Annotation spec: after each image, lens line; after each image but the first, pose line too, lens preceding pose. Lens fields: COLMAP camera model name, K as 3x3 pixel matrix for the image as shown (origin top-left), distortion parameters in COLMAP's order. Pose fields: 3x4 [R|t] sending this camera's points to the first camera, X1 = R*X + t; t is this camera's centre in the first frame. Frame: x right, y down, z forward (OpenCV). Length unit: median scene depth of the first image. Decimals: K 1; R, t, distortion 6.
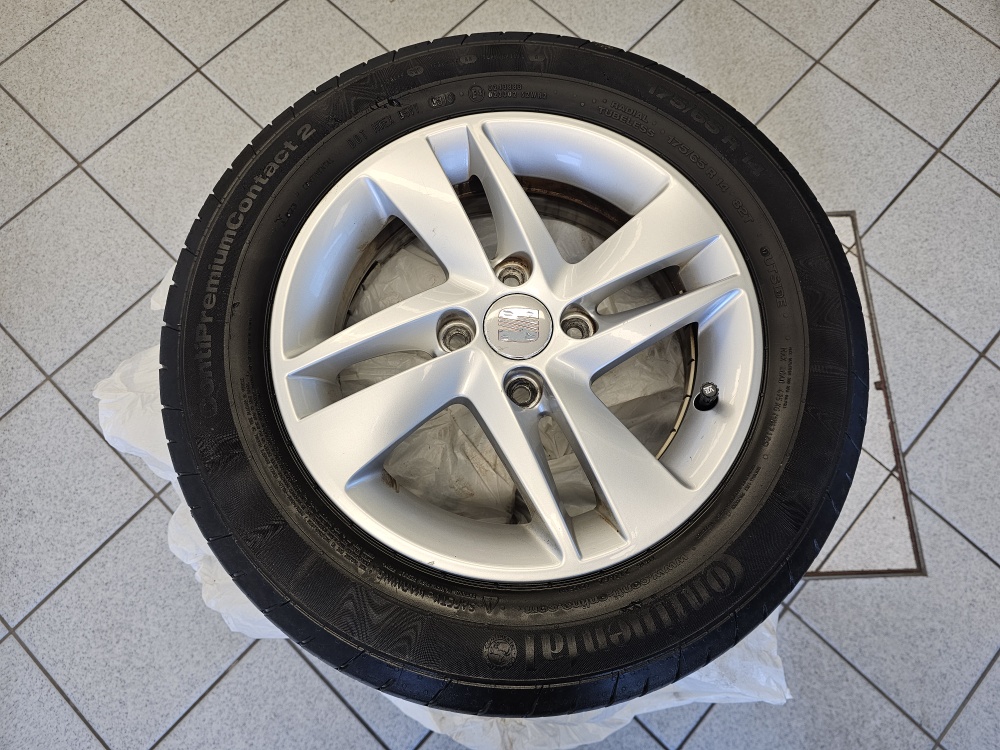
lens RADIAL K [[676.3, 0, 496.4], [0, 676.3, 372.5], [0, 0, 1]] dist [0.044897, -0.042207]
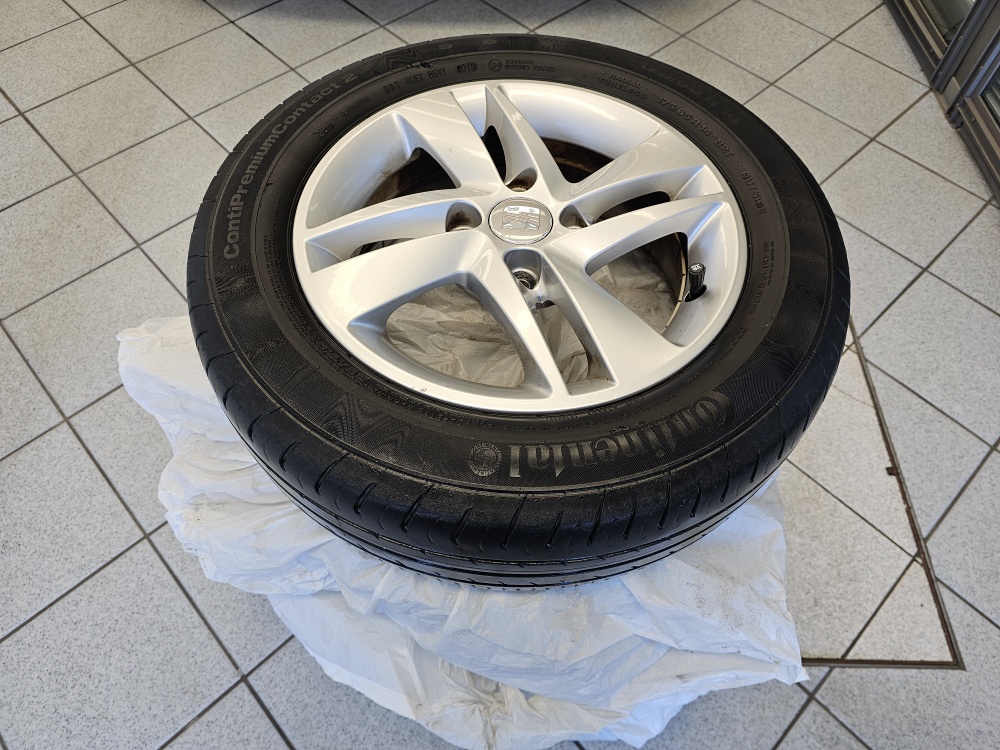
lens RADIAL K [[676.3, 0, 496.4], [0, 676.3, 372.5], [0, 0, 1]] dist [0.044897, -0.042207]
pose [[0.998247, 0.050539, -0.030802, 0.017489], [-0.057319, 0.955196, -0.290370, 0.217027], [0.014747, 0.291627, 0.956418, 0.010469]]
